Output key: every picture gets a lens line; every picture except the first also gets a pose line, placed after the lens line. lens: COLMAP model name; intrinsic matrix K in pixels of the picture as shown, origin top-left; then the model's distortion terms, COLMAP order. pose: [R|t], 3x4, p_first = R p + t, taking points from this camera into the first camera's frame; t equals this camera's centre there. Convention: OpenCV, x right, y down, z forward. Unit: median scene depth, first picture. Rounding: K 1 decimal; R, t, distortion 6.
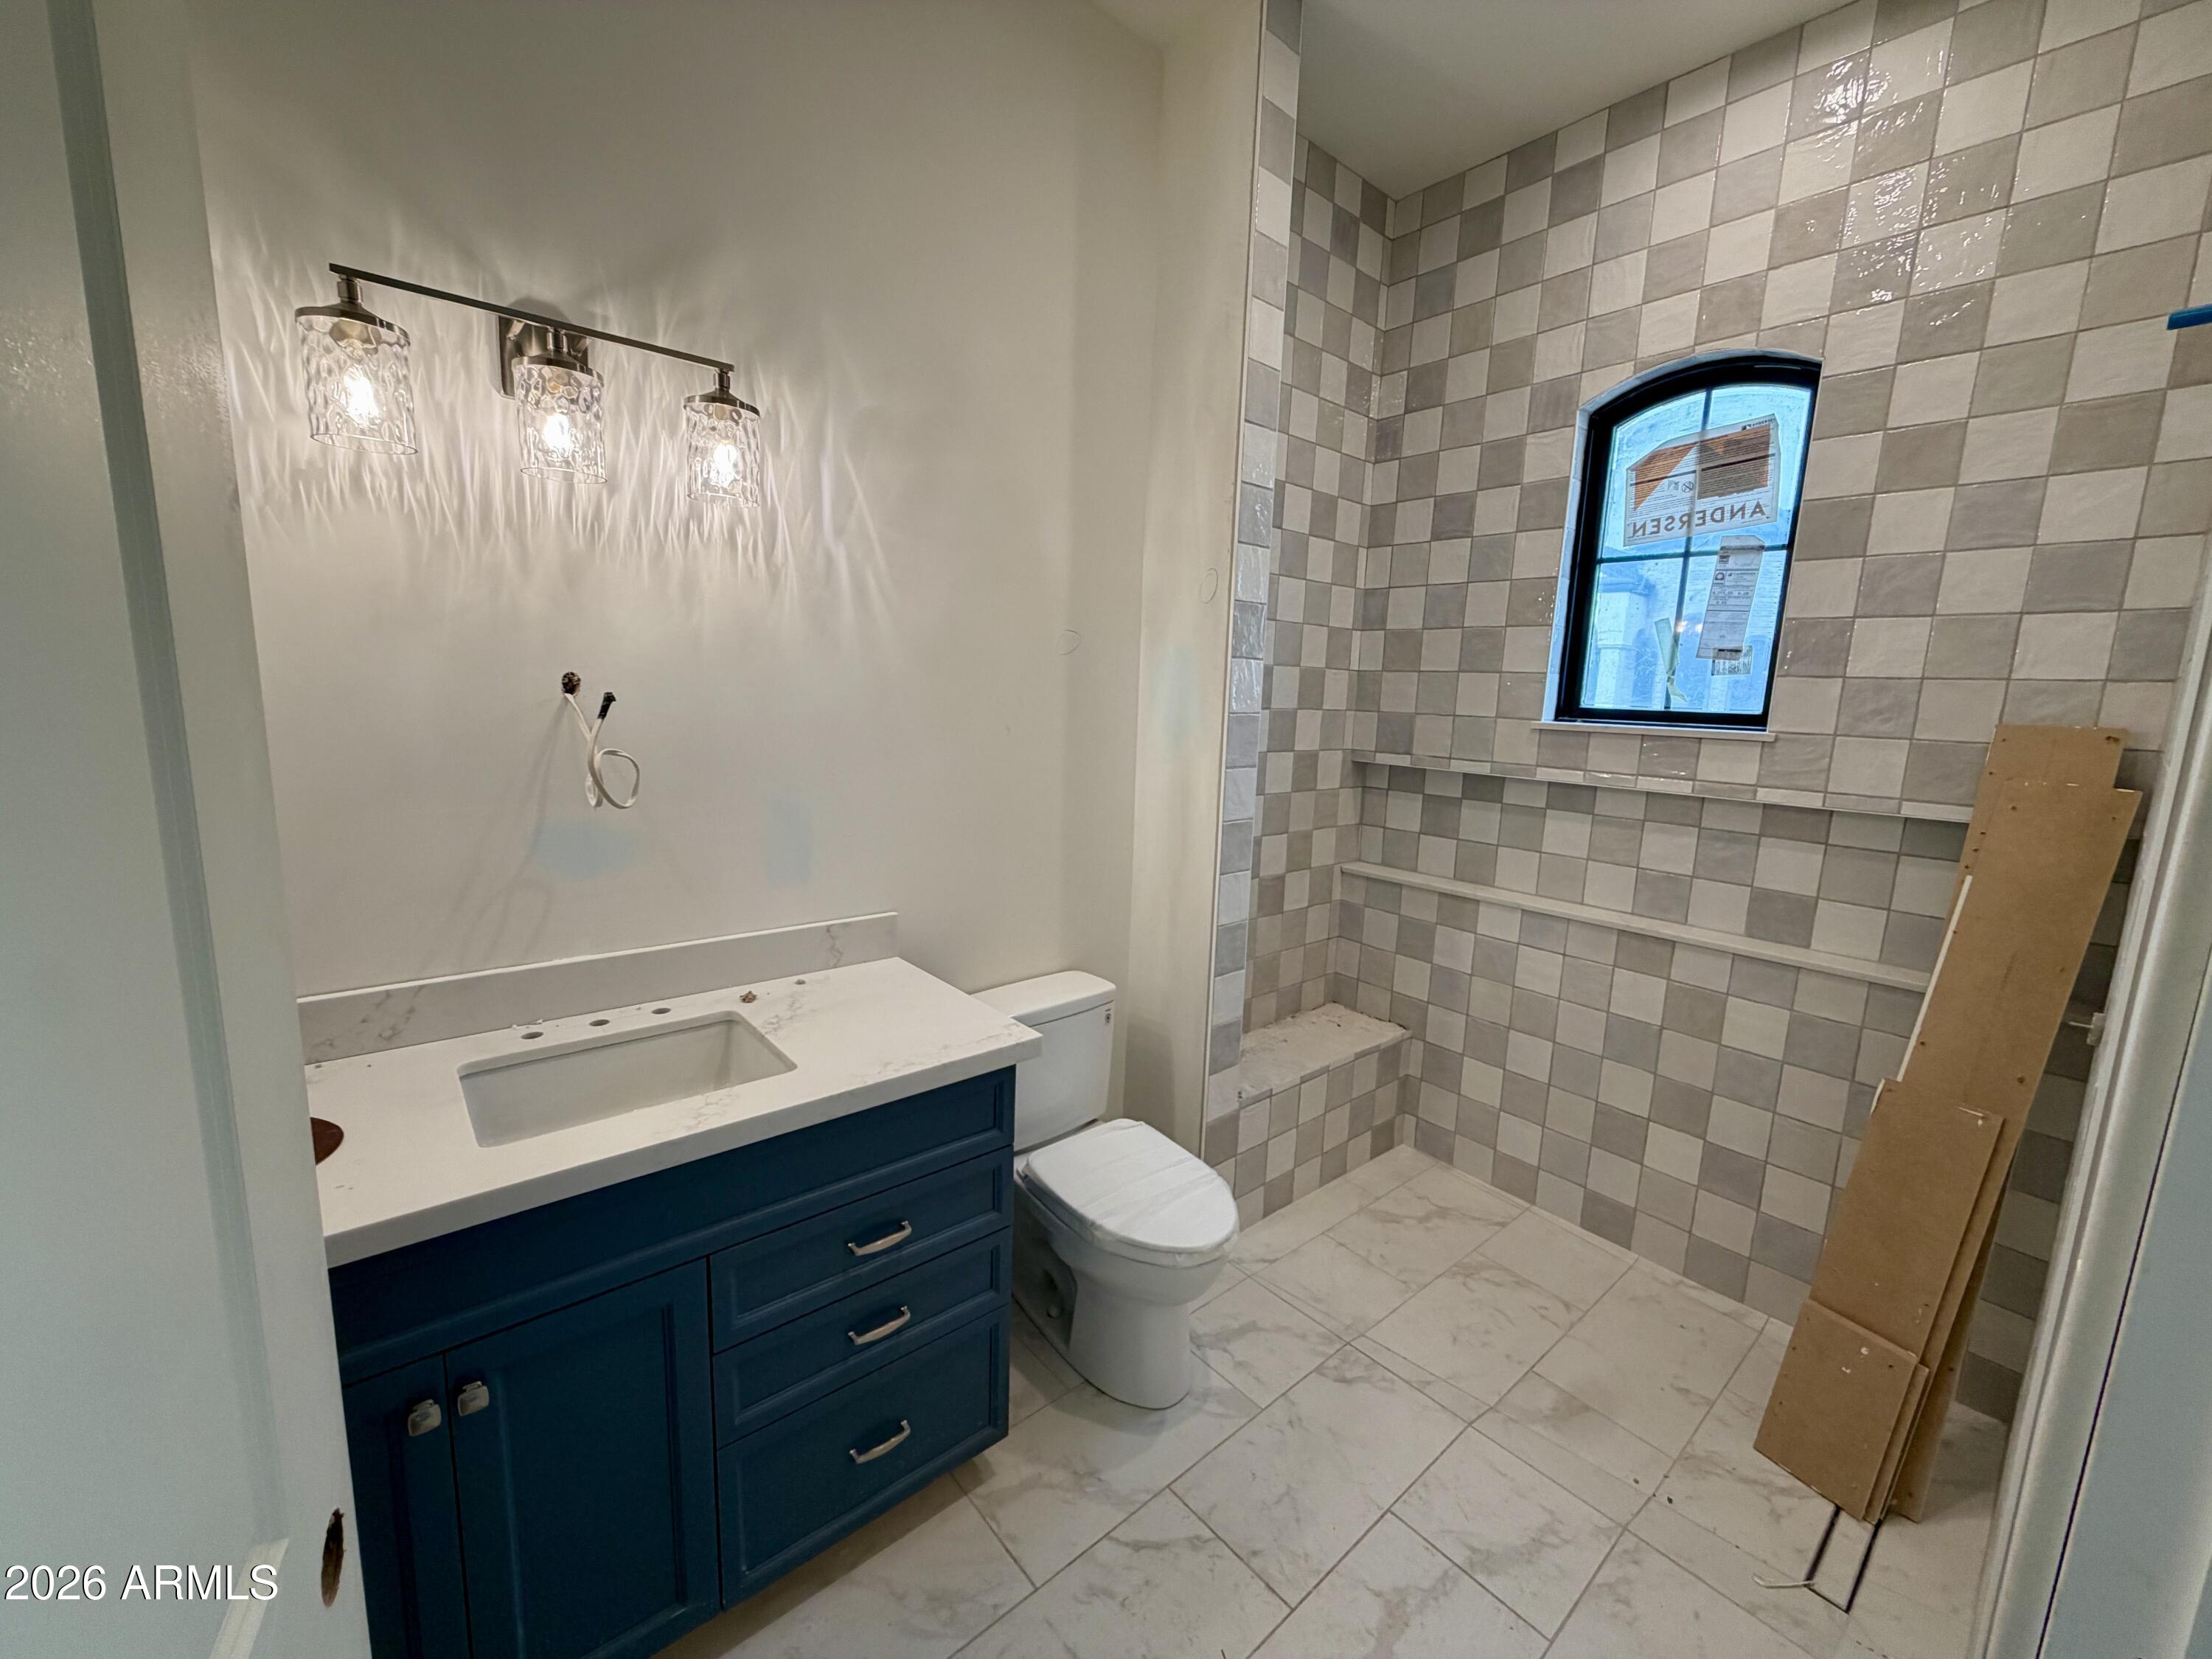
lens RADIAL K [[877.6, 0, 1083.3], [0, 877.6, 827.7], [0, 0, 1]] dist [0.002301, 0.000304]
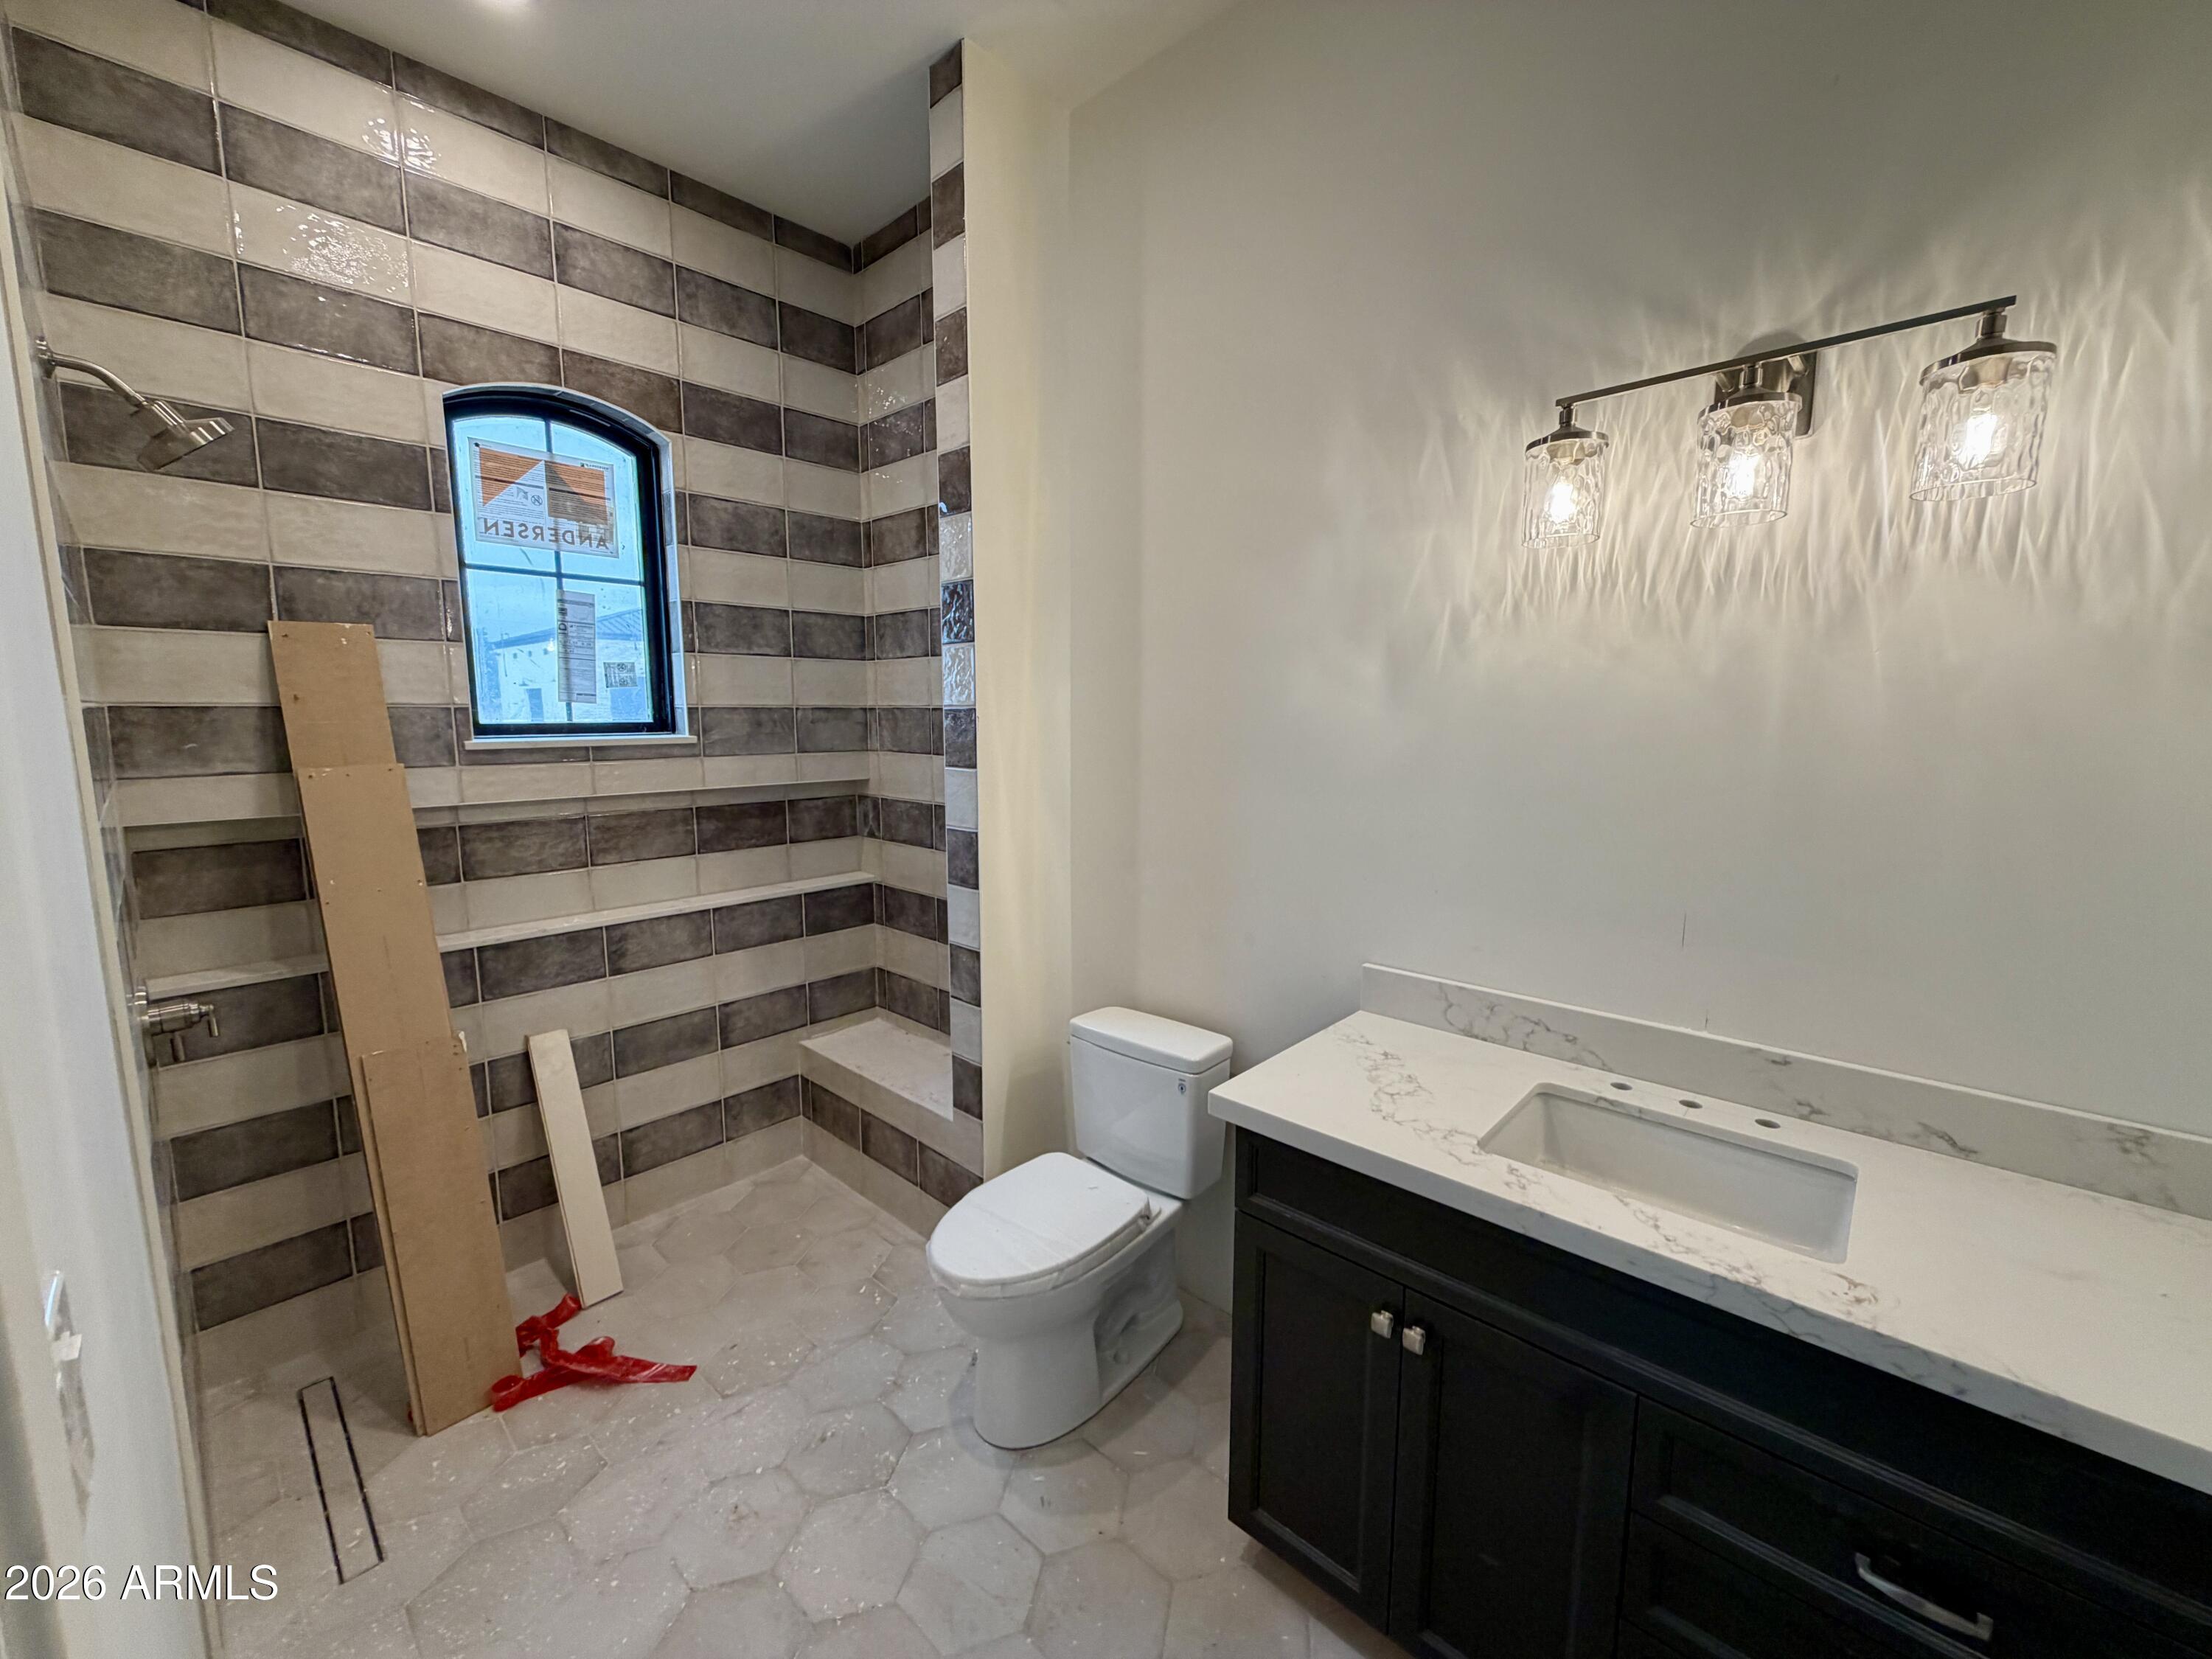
lens RADIAL K [[877.6, 0, 1081.9], [0, 877.6, 824.4], [0, 0, 1]] dist [0.002301, 0.000304]
pose [[0.121215, 0.085096, -0.988972, 0.271437], [-0.157637, 0.985325, 0.065462, -0.027909], [0.980029, 0.147964, 0.132850, 0.229197]]
